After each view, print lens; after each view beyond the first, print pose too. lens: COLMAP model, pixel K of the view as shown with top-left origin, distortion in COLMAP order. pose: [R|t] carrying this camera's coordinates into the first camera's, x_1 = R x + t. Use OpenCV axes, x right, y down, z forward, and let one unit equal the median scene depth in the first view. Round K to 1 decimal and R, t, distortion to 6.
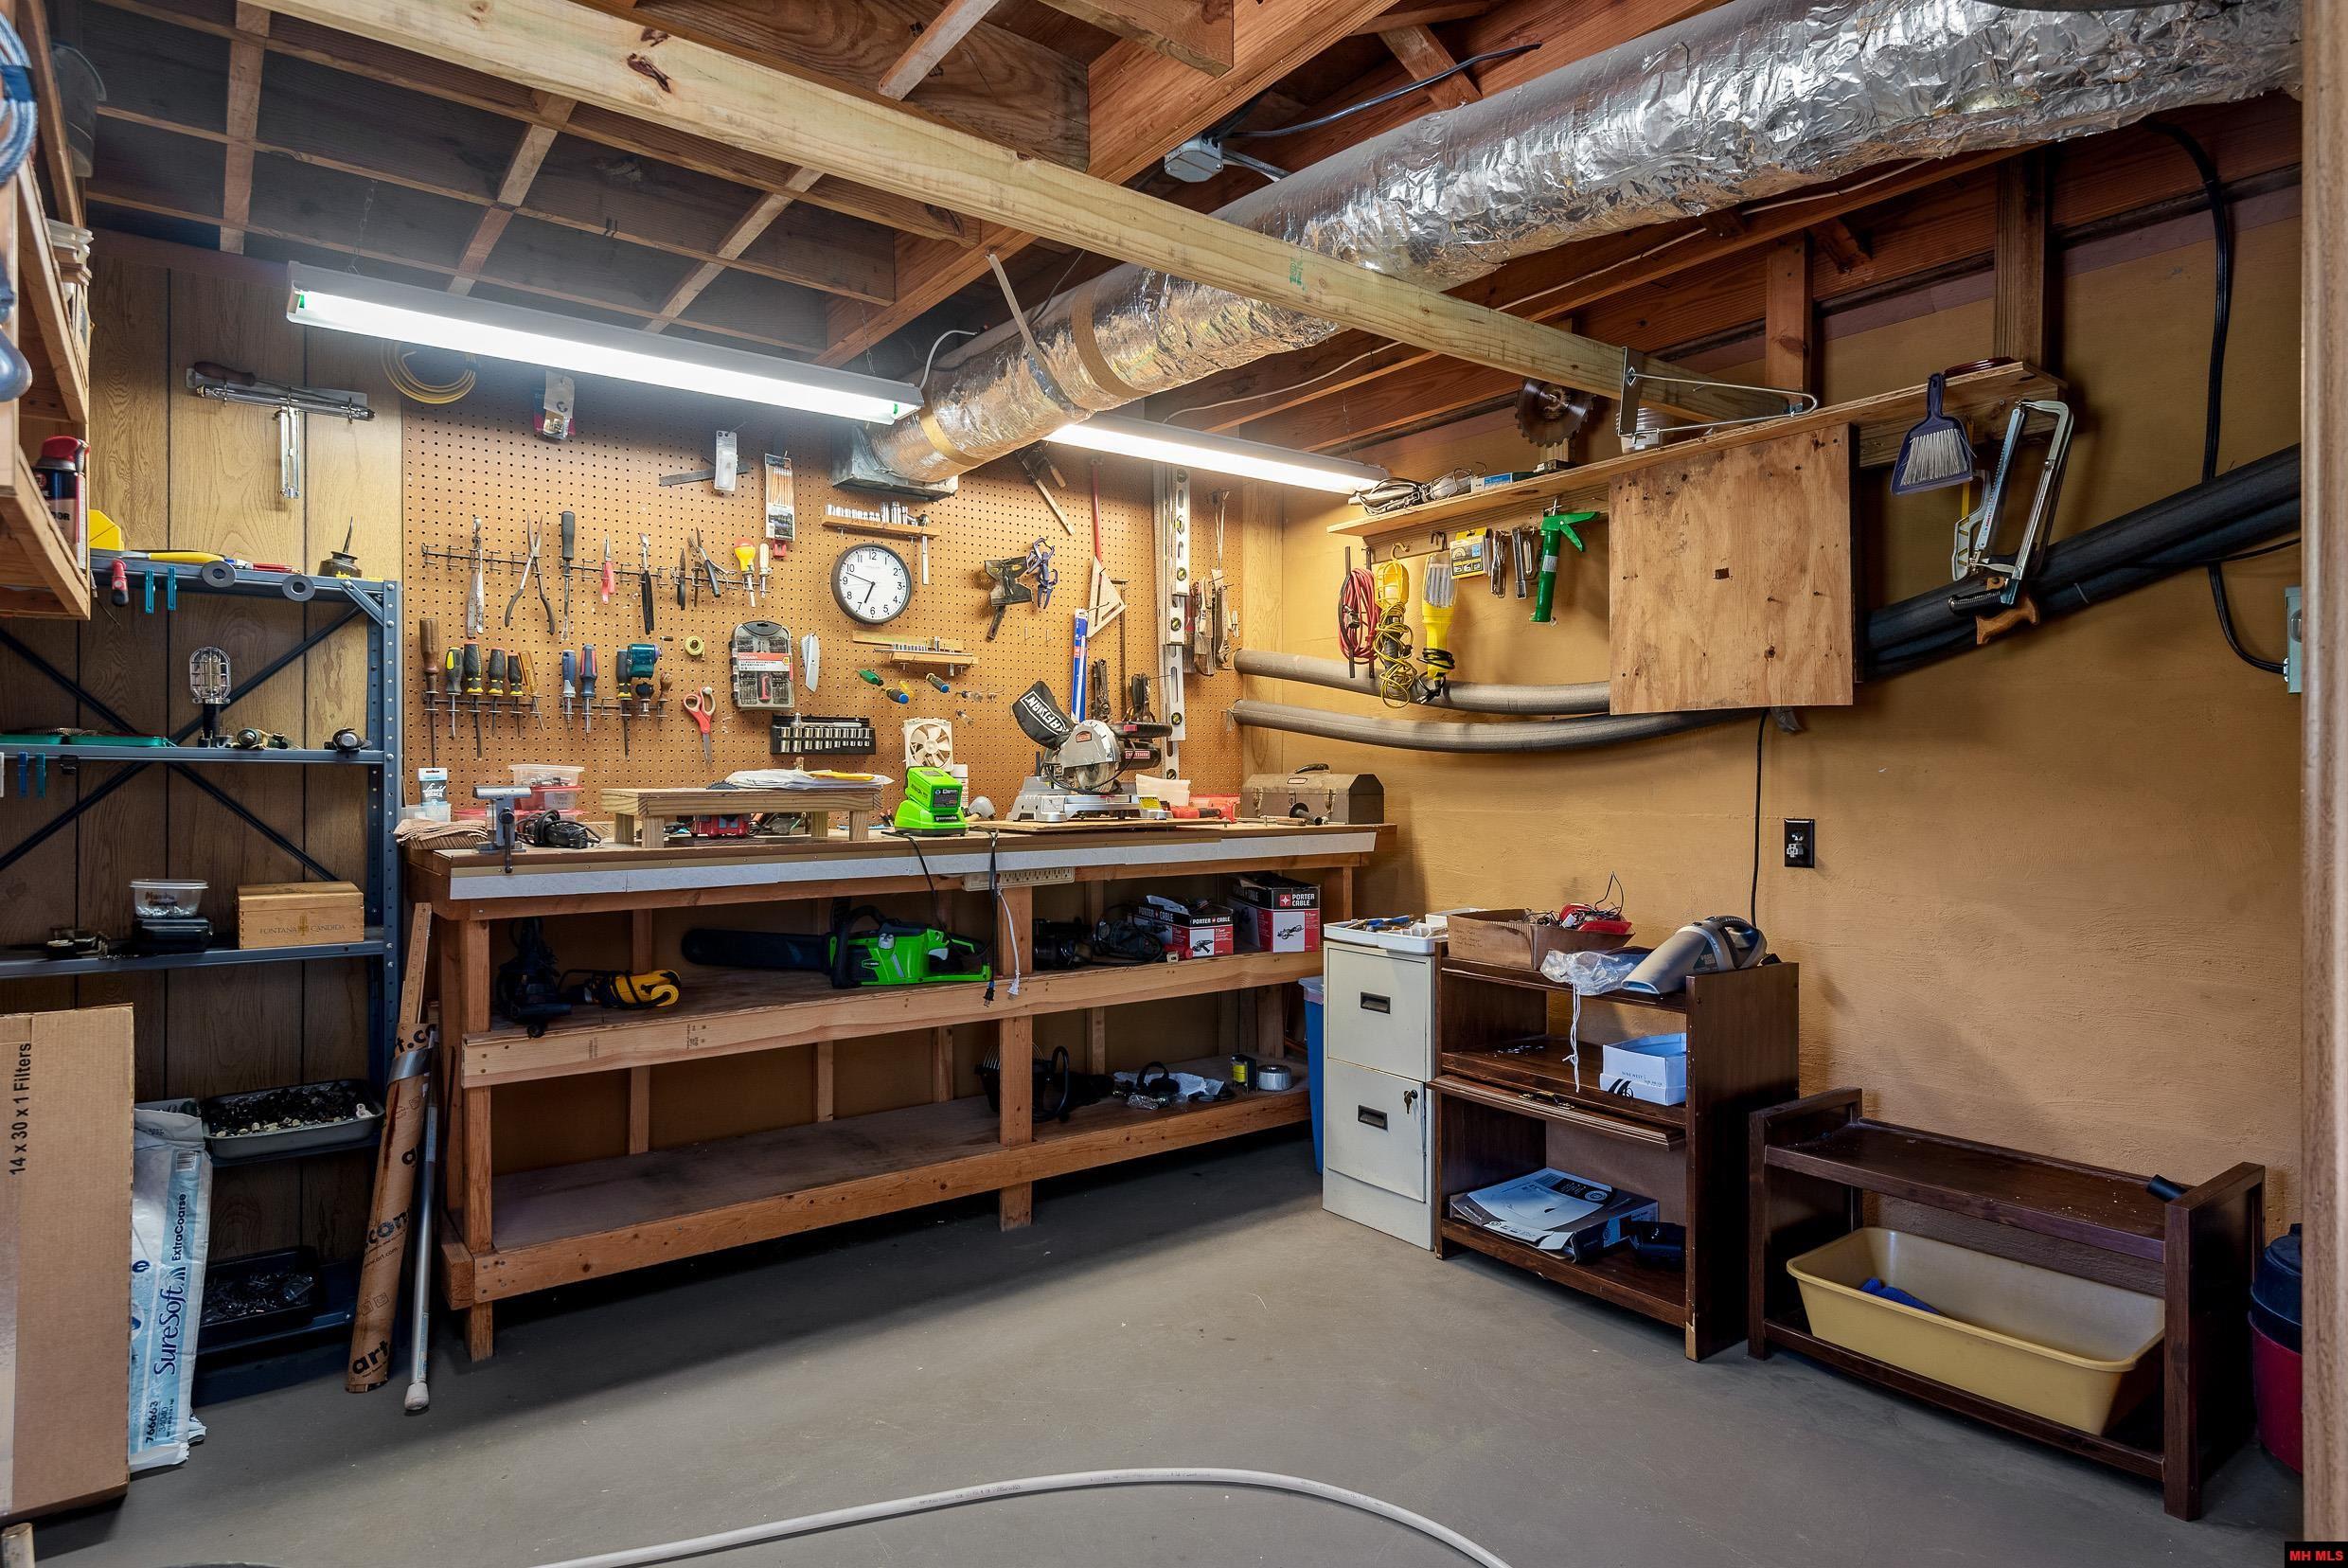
lens RADIAL K [[1291.7, 0, 1181.7], [0, 1291.7, 785.1], [0, 0, 1]] dist [0.020481, 0.000331]
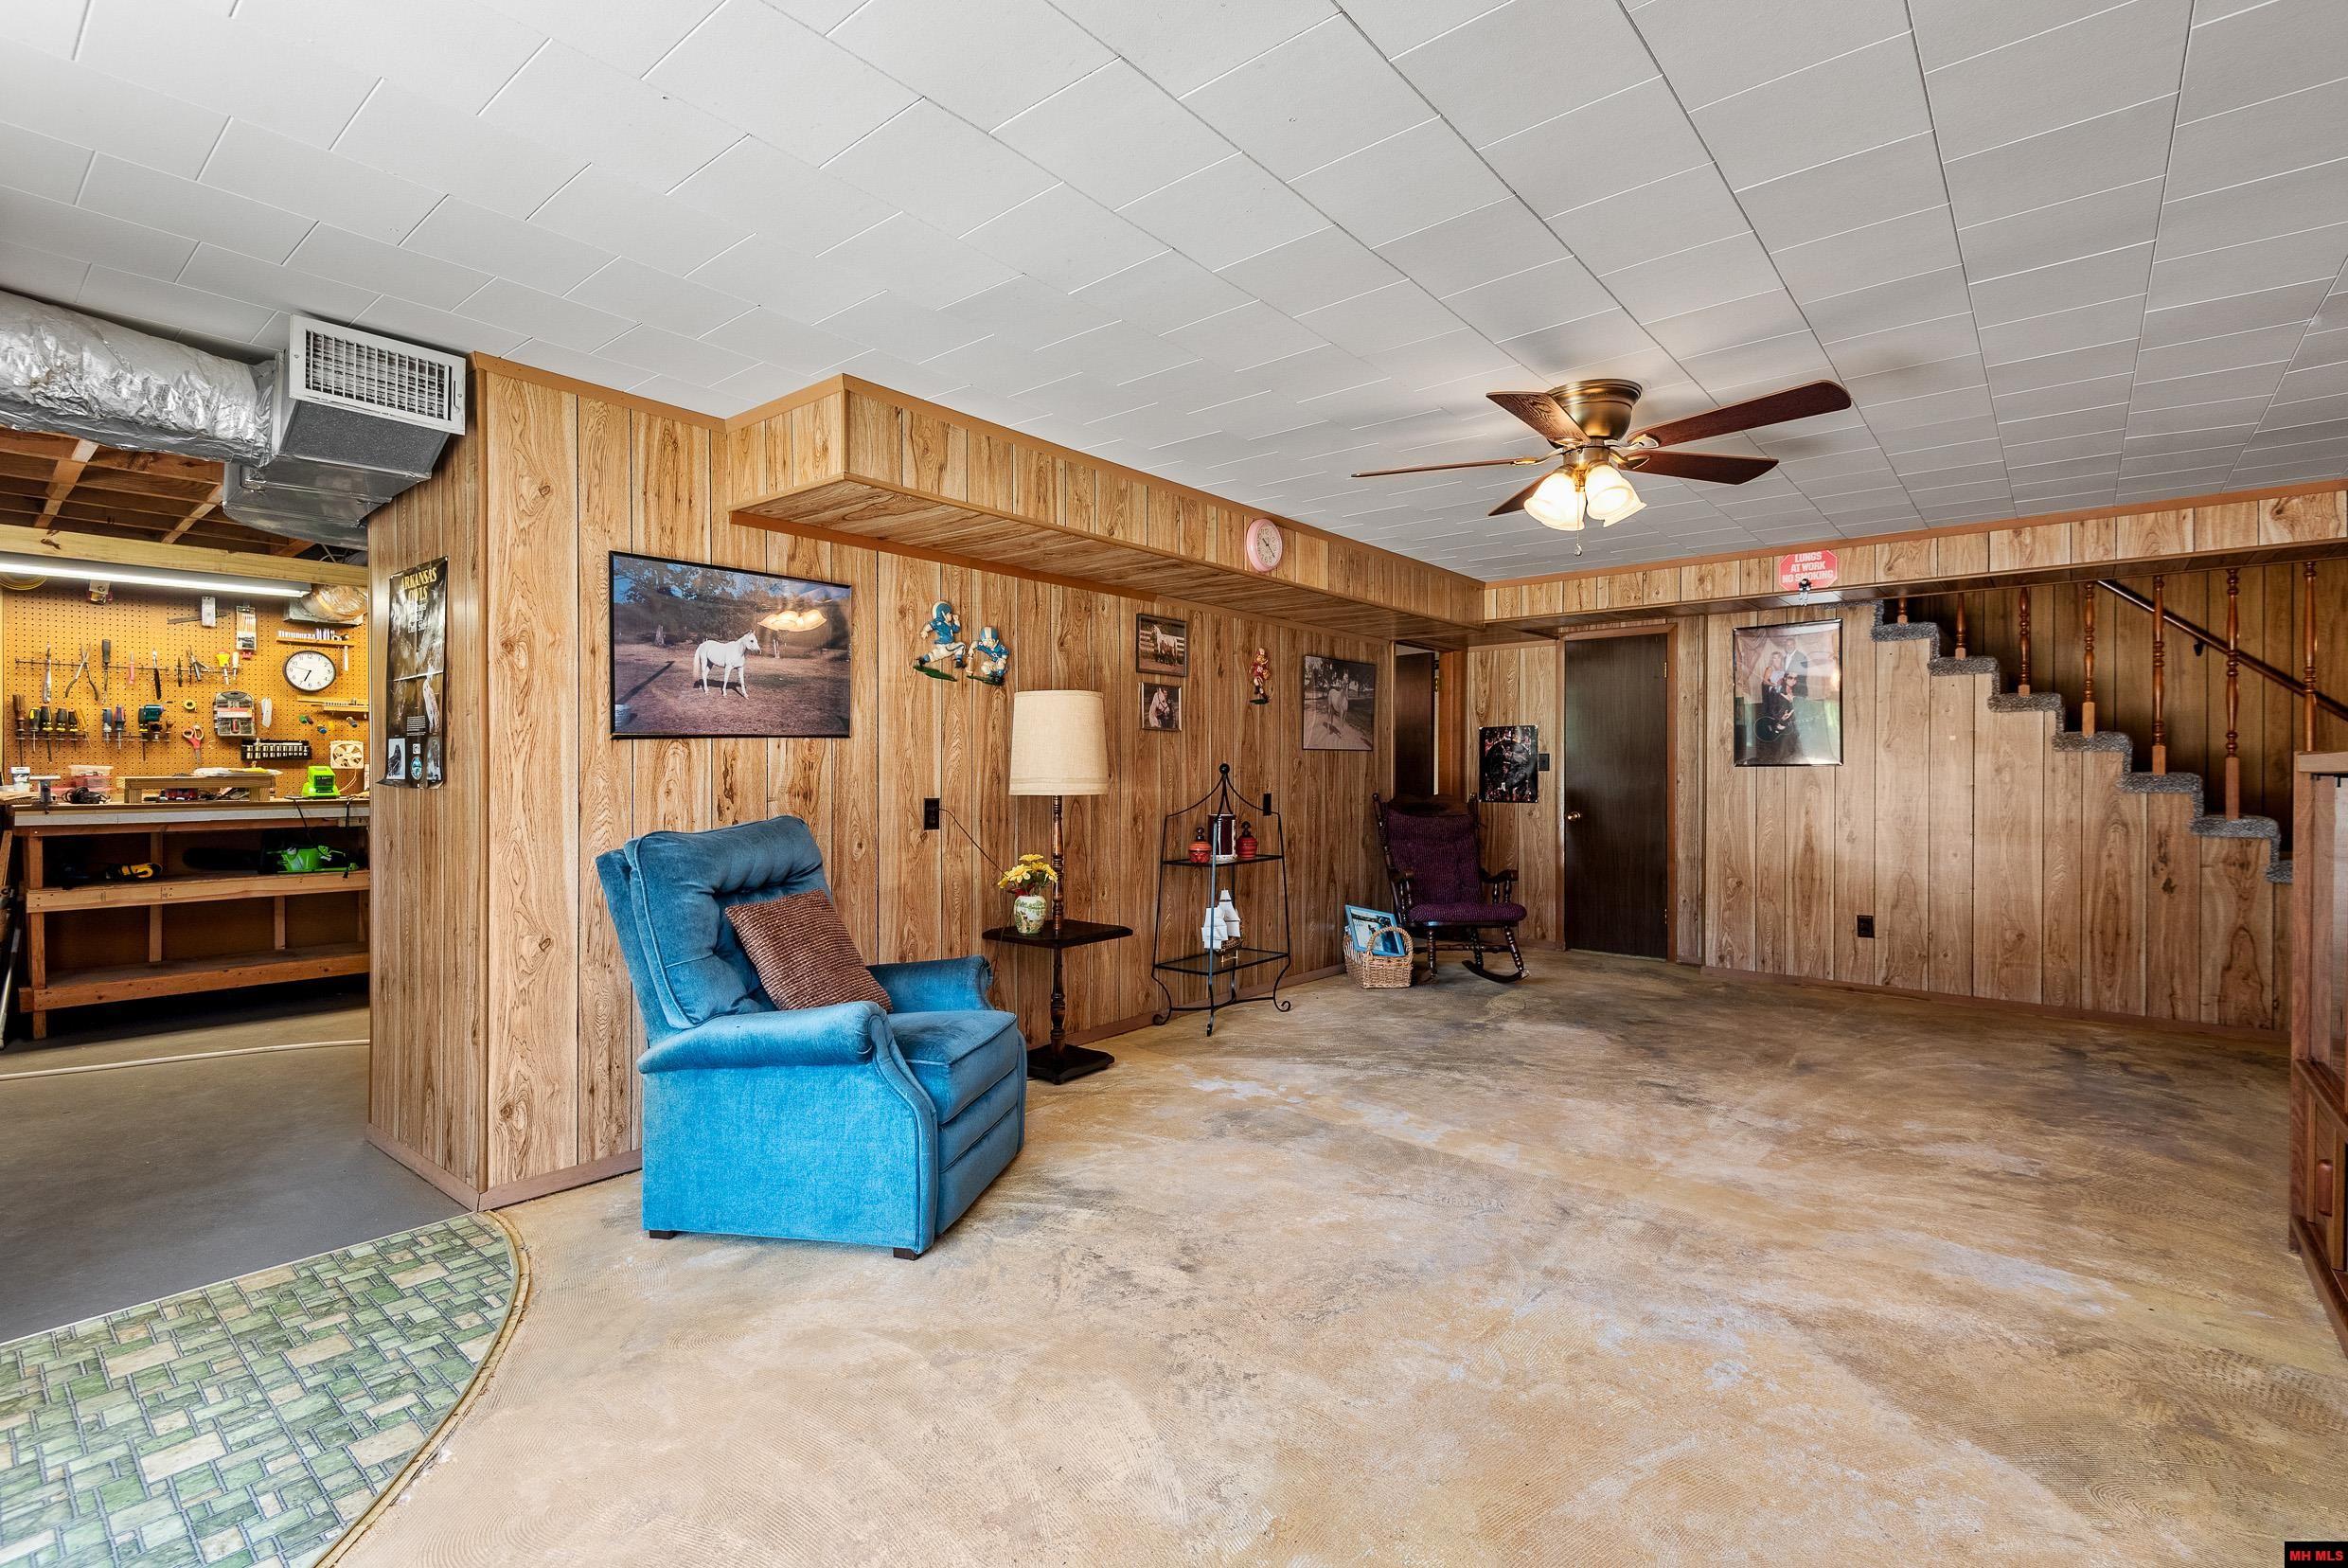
lens RADIAL K [[1084.1, 0, 1166.2], [0, 1084.1, 773.2], [0, 0, 1]] dist [0.007242, -0.000731]
pose [[0.977207, -0.003029, 0.212266, 0.750024], [0.003648, 0.999990, -0.002523, 0.006276], [-0.212256, 0.003240, 0.977209, -0.969128]]
